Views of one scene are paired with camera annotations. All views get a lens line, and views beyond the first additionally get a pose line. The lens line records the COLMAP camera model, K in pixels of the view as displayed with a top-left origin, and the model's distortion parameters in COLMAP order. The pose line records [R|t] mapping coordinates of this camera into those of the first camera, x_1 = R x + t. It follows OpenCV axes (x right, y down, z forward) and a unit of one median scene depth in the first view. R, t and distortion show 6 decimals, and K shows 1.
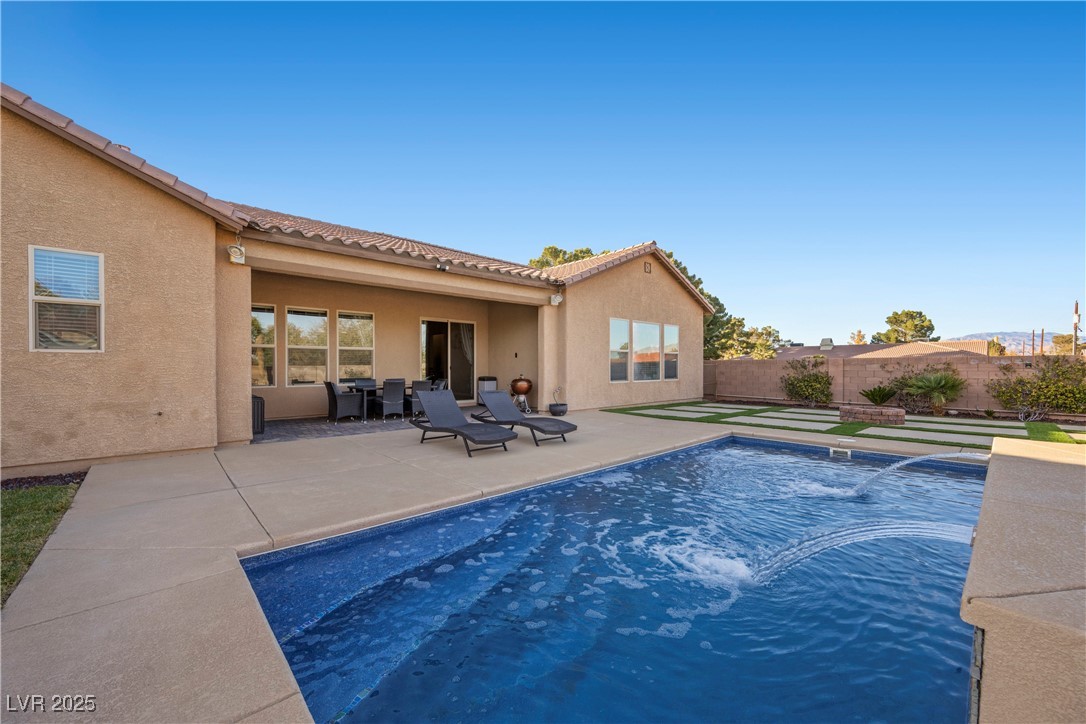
lens RADIAL K [[424.7, 0, 539.2], [0, 424.7, 368.8], [0, 0, 1]] dist [-0.003071, 0.000809]
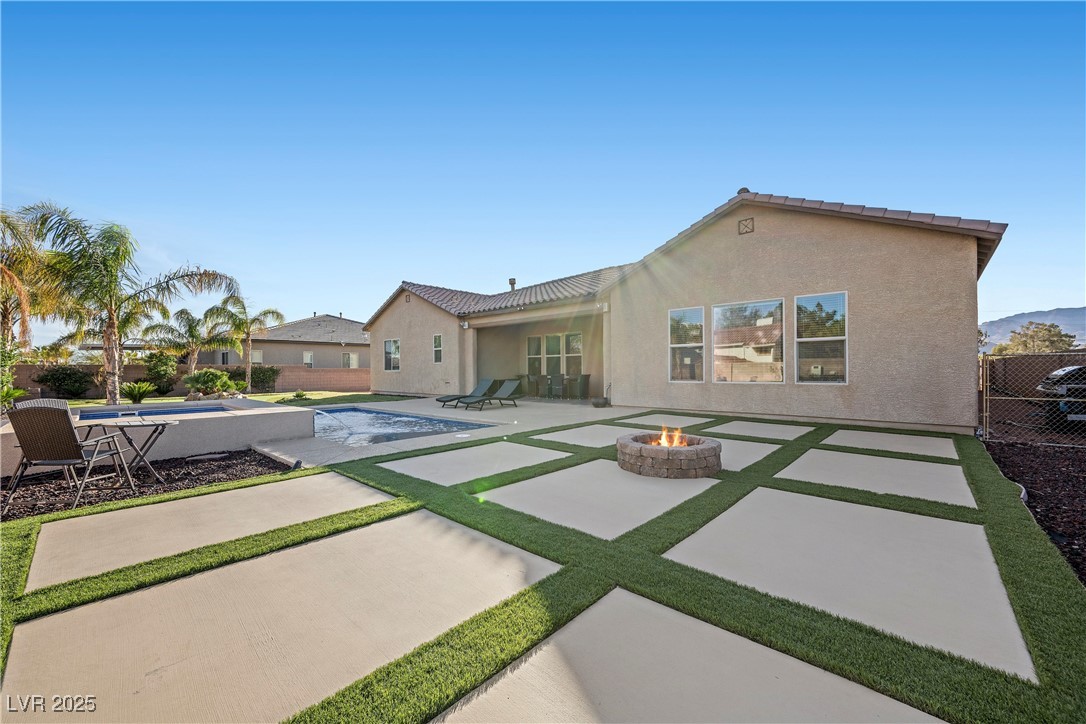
lens RADIAL K [[424.7, 0, 543.3], [0, 424.7, 365.4], [0, 0, 1]] dist [-0.003071, 0.000809]
pose [[0.089858, -0.007720, -0.995925, 0.973904], [0.005541, 0.999958, -0.007252, 0.002493], [0.995939, -0.004867, 0.089897, 0.612634]]
